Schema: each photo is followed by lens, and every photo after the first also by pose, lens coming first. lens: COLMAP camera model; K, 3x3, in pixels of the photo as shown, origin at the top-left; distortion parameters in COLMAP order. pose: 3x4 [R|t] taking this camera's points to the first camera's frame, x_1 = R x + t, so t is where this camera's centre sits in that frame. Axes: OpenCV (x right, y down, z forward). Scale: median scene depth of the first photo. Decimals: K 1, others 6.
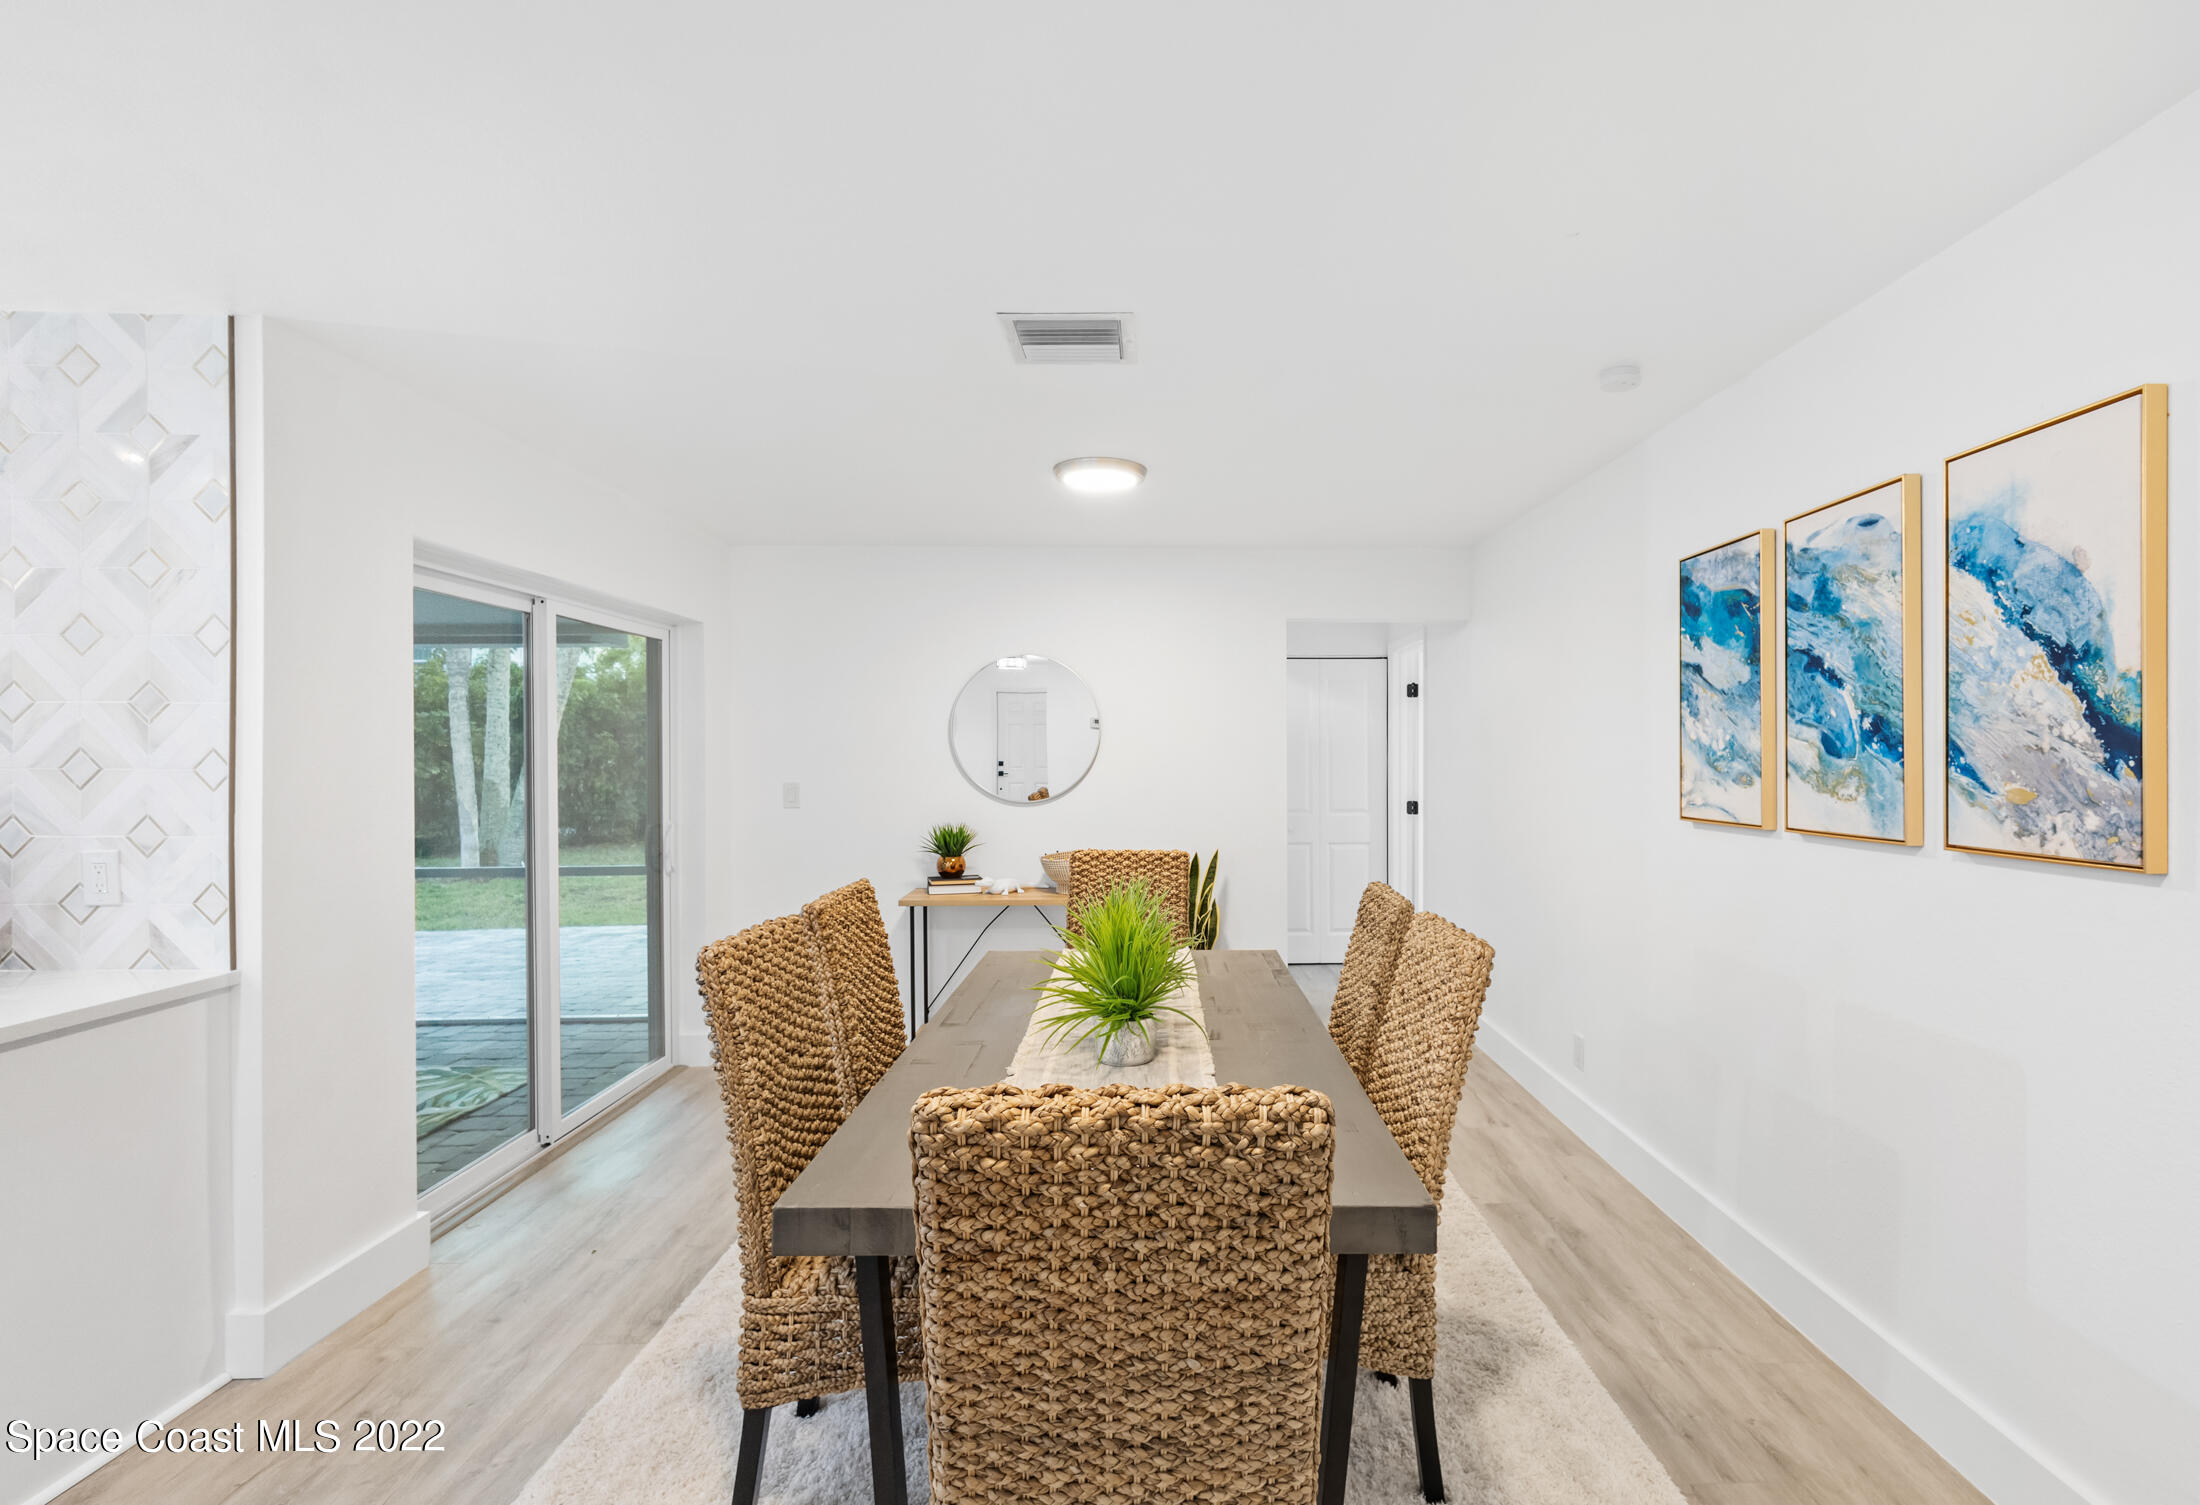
lens RADIAL K [[1023.0, 0, 1188.7], [0, 1023.0, 761.2], [0, 0, 1]] dist [-0.009574, -0.000241]
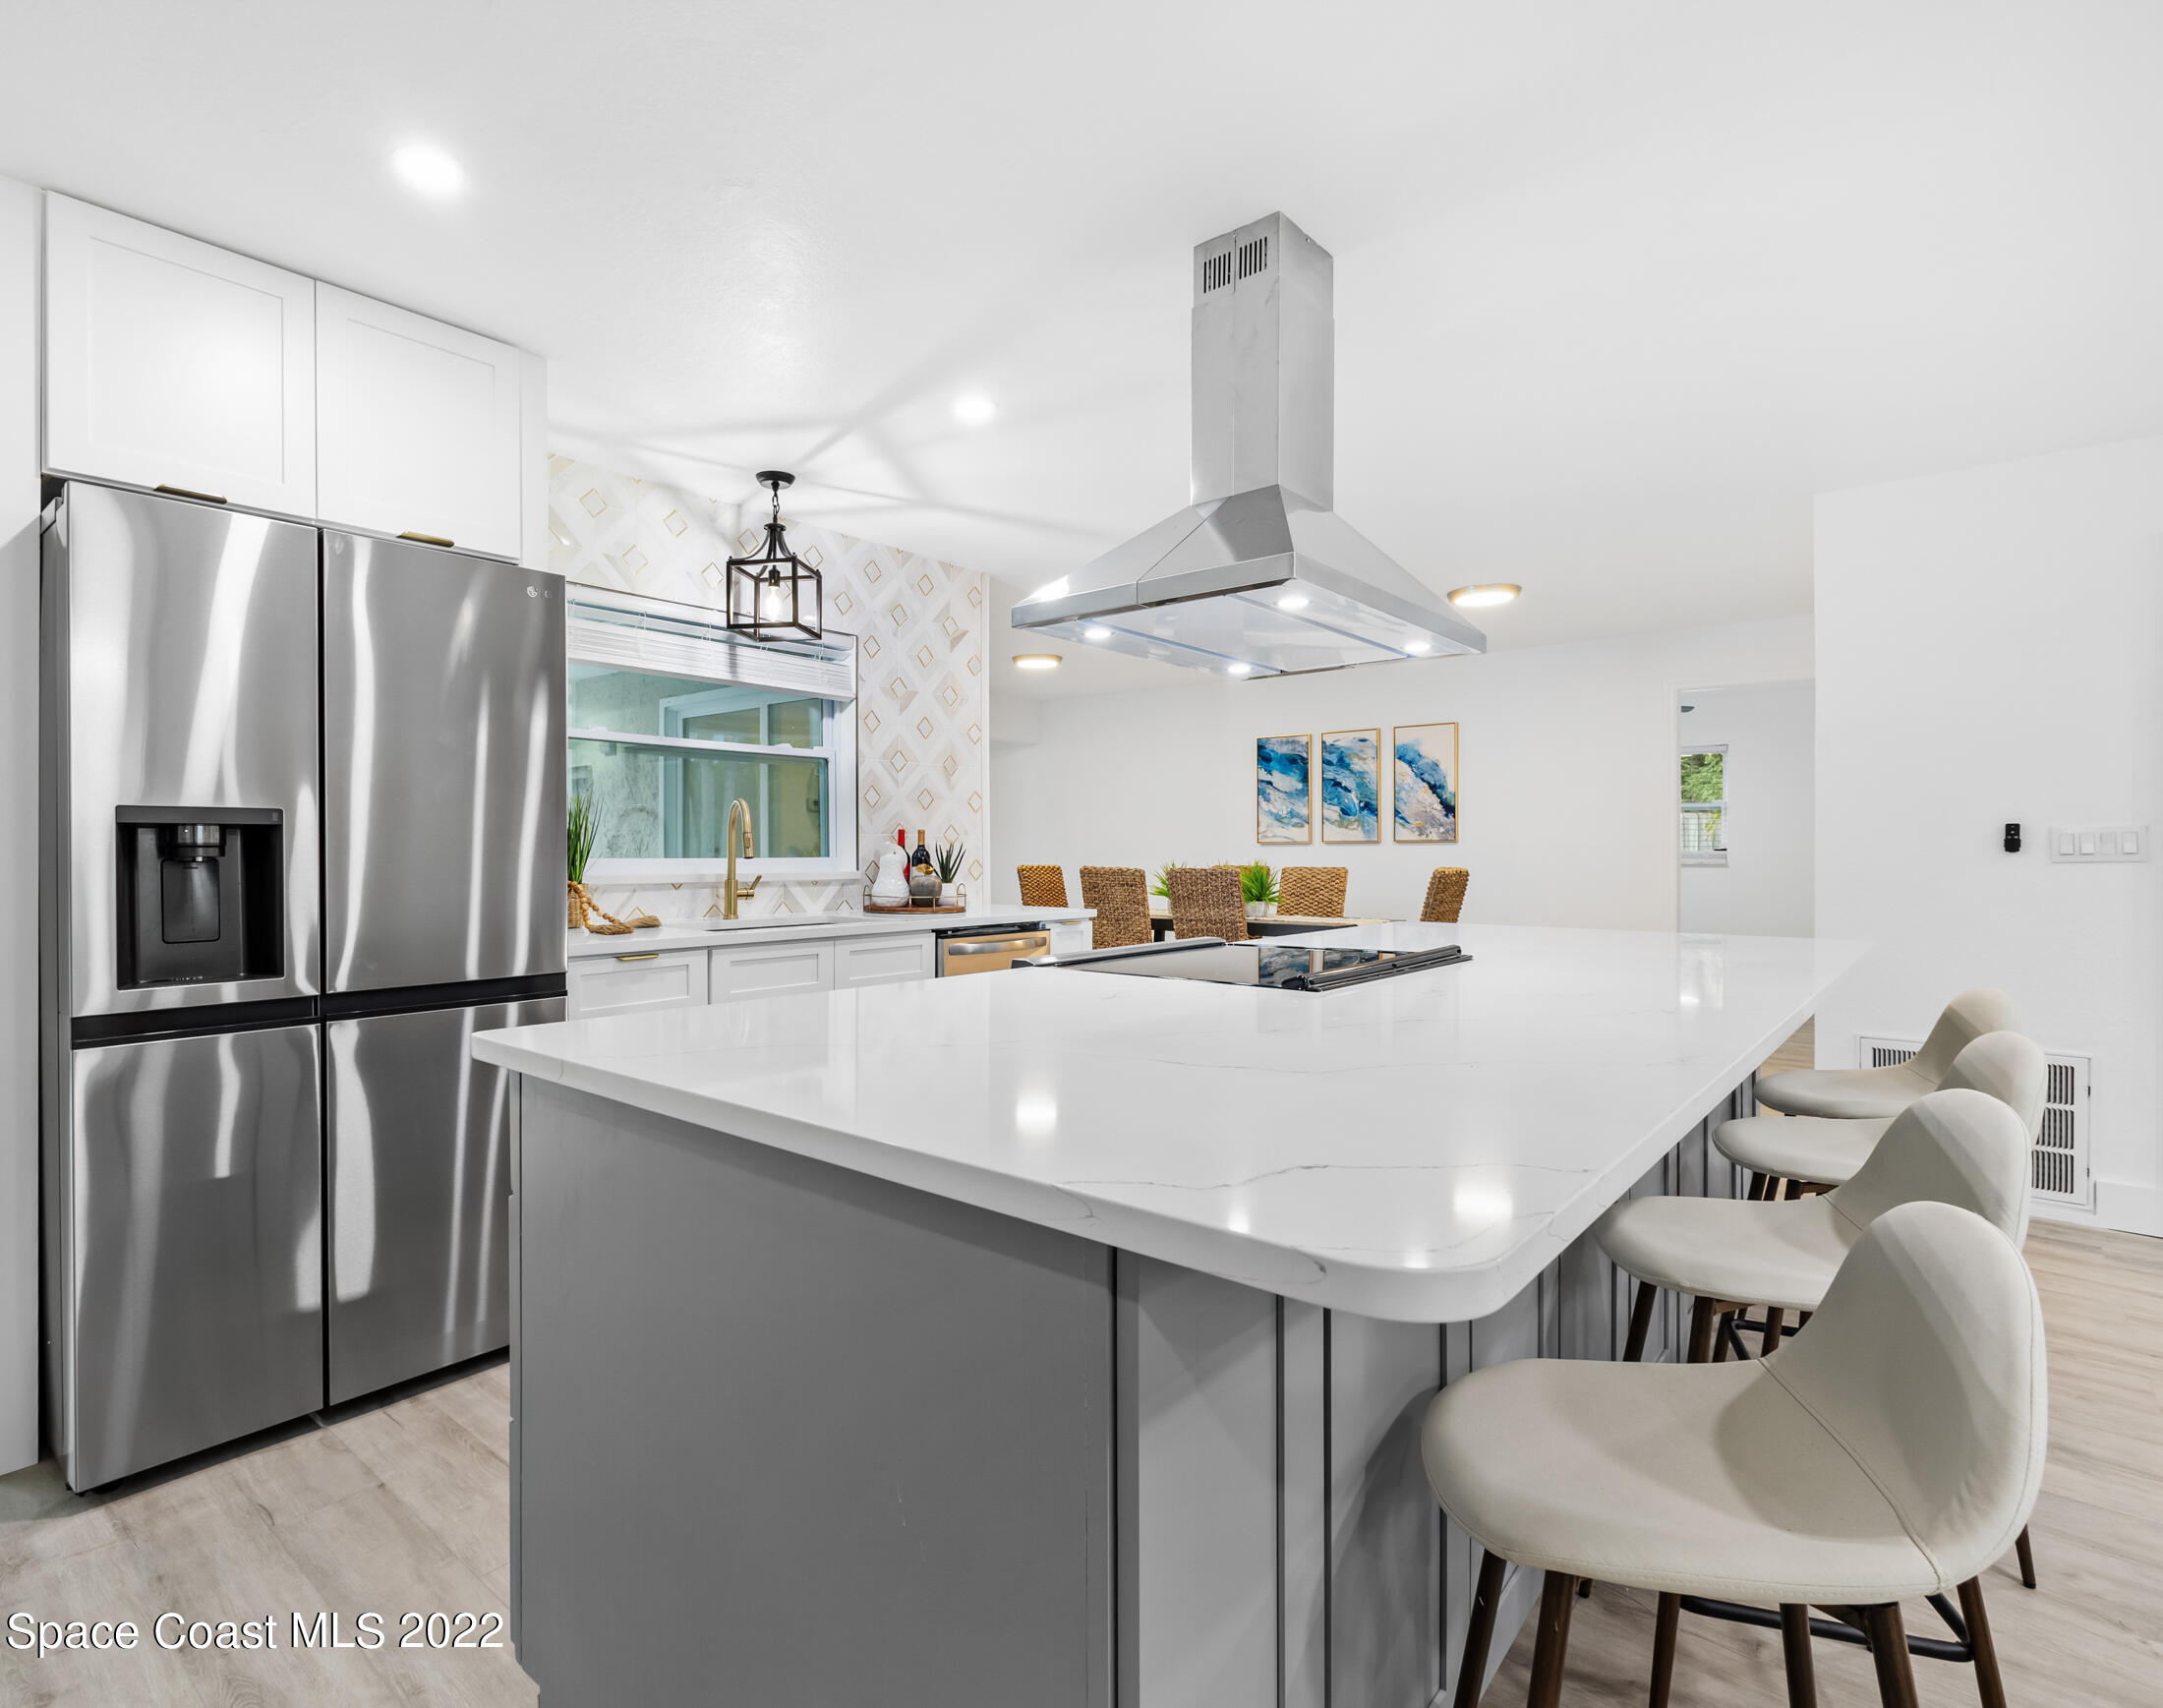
lens RADIAL K [[1110.5, 0, 990.3], [0, 1110.5, 852.7], [0, 0, 1]] dist [0.000784, -0.000138]
pose [[0.691809, -0.000041, 0.722080, -2.460690], [0.004377, 0.999982, -0.004136, 0.113931], [-0.722067, 0.006022, 0.691797, -0.505414]]
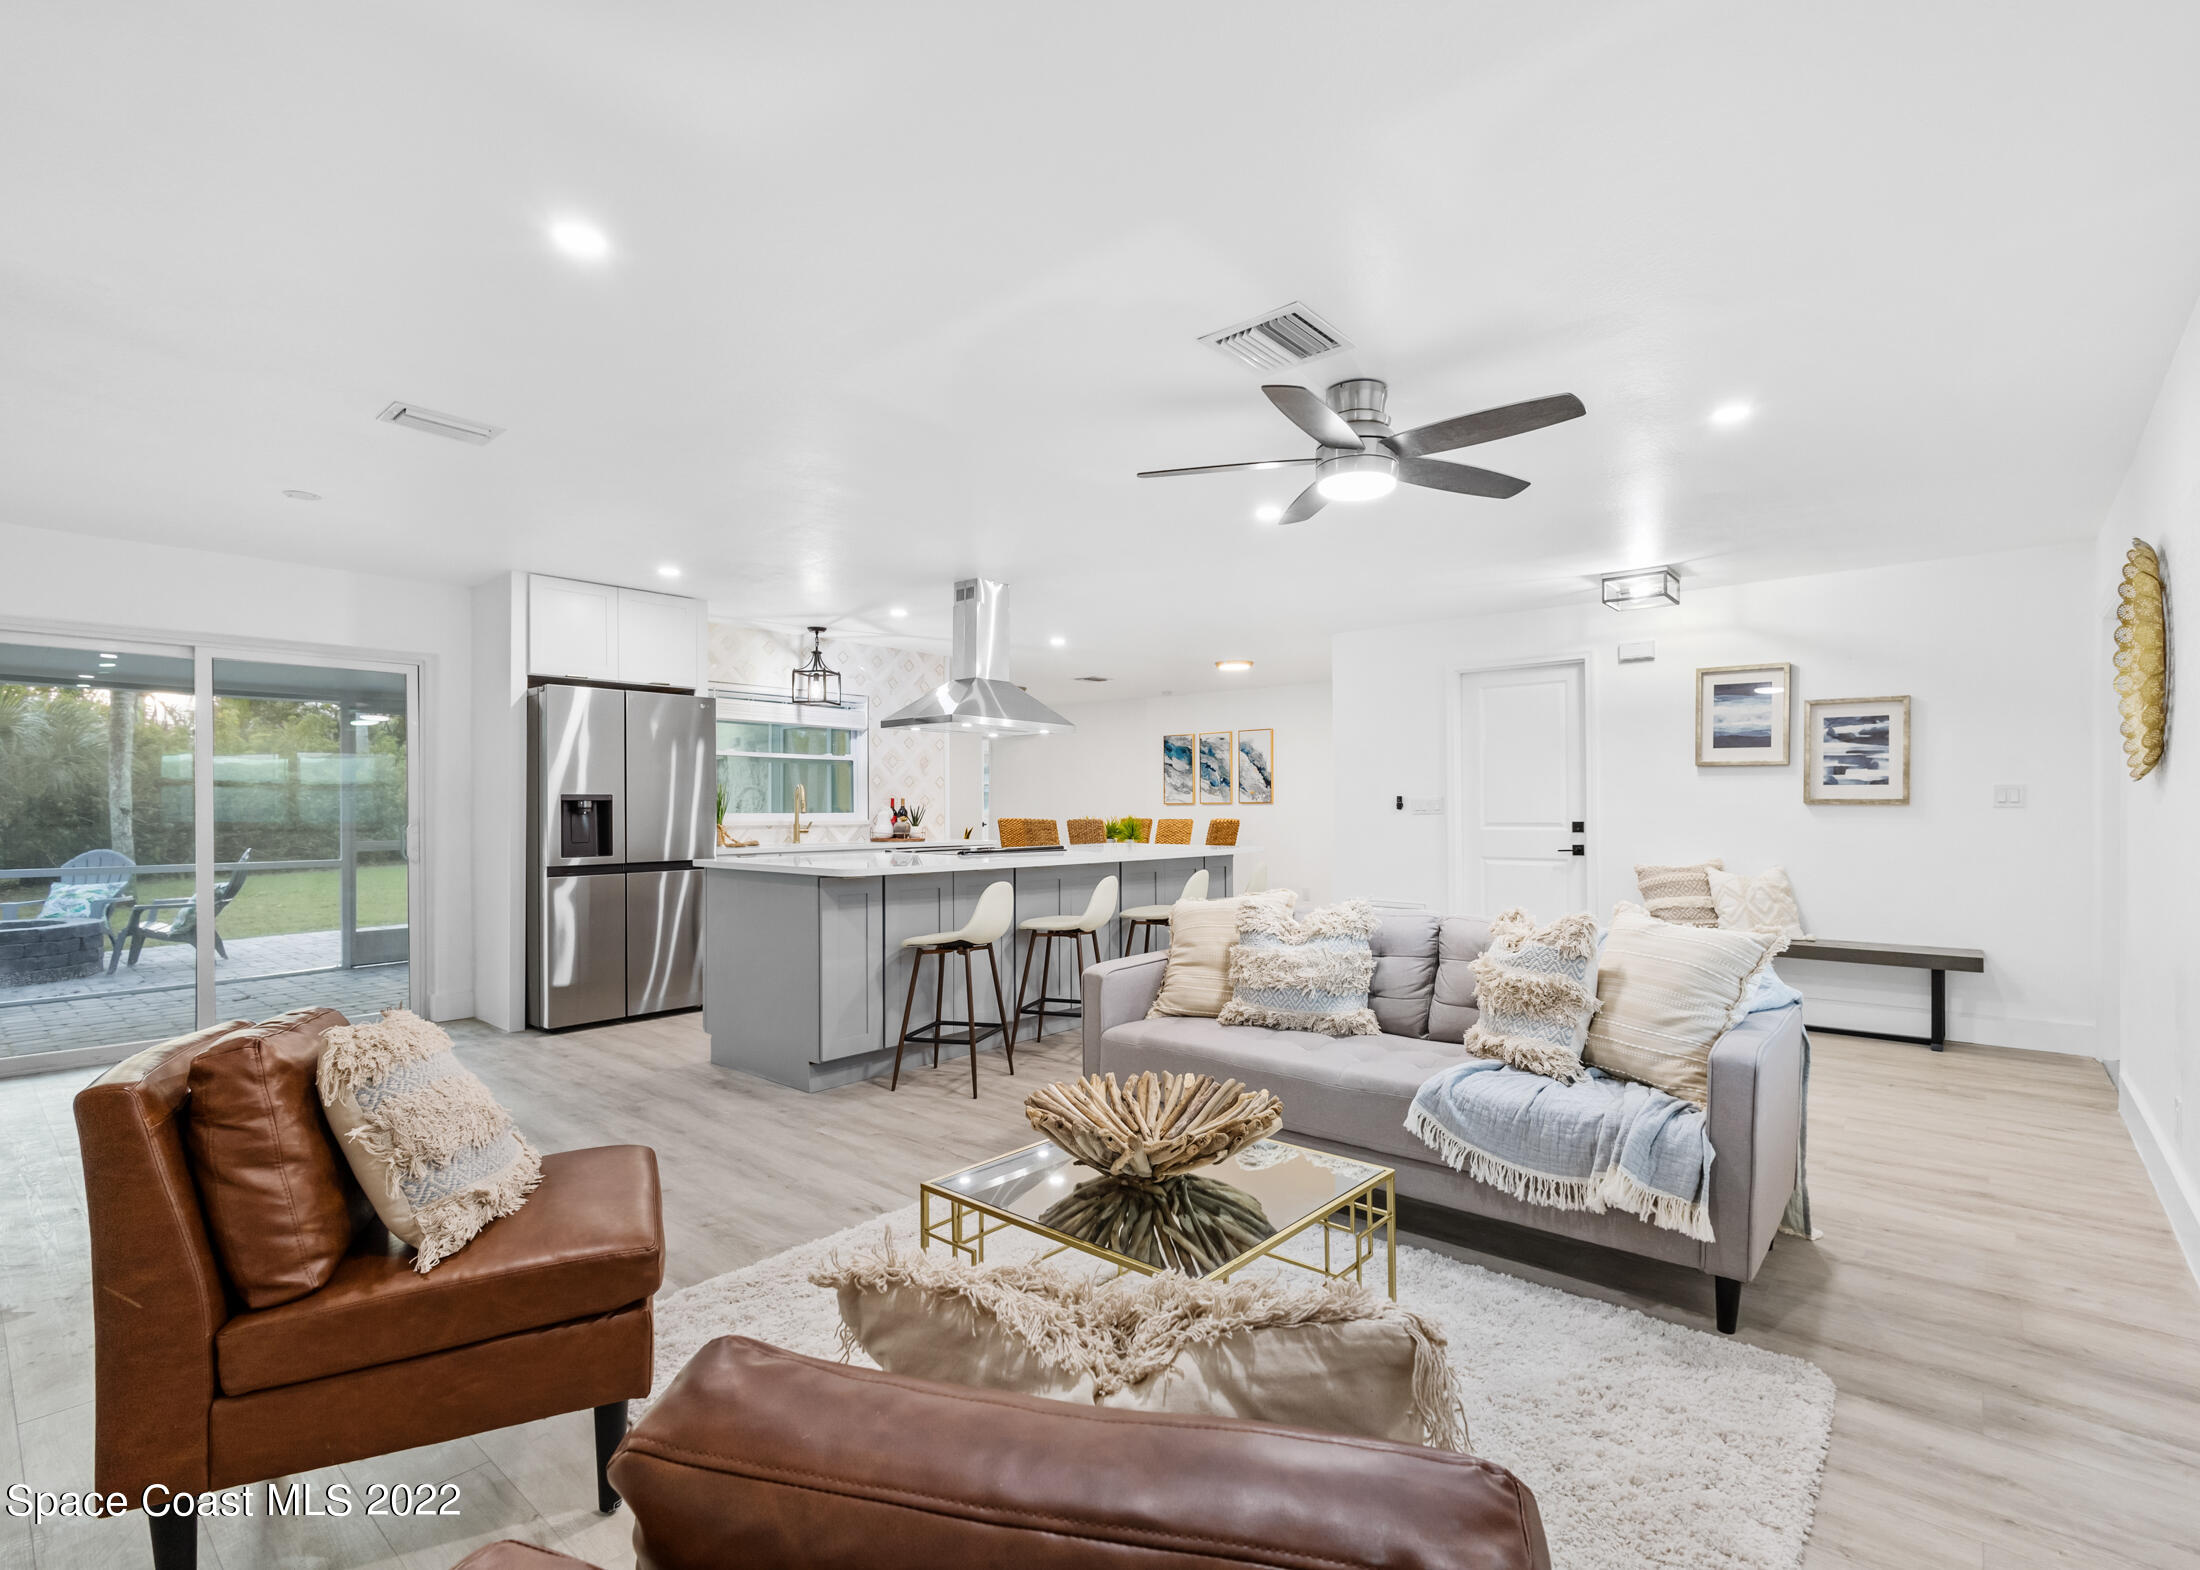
lens RADIAL K [[1023.6, 0, 1129.4], [0, 1023.6, 806.3], [0, 0, 1]] dist [-0.001619, -0.000279]
pose [[0.671081, 0.002137, 0.741381, -3.145320], [0.005585, 0.999953, -0.007938, 0.122797], [-0.741363, 0.009468, 0.671037, -1.892986]]
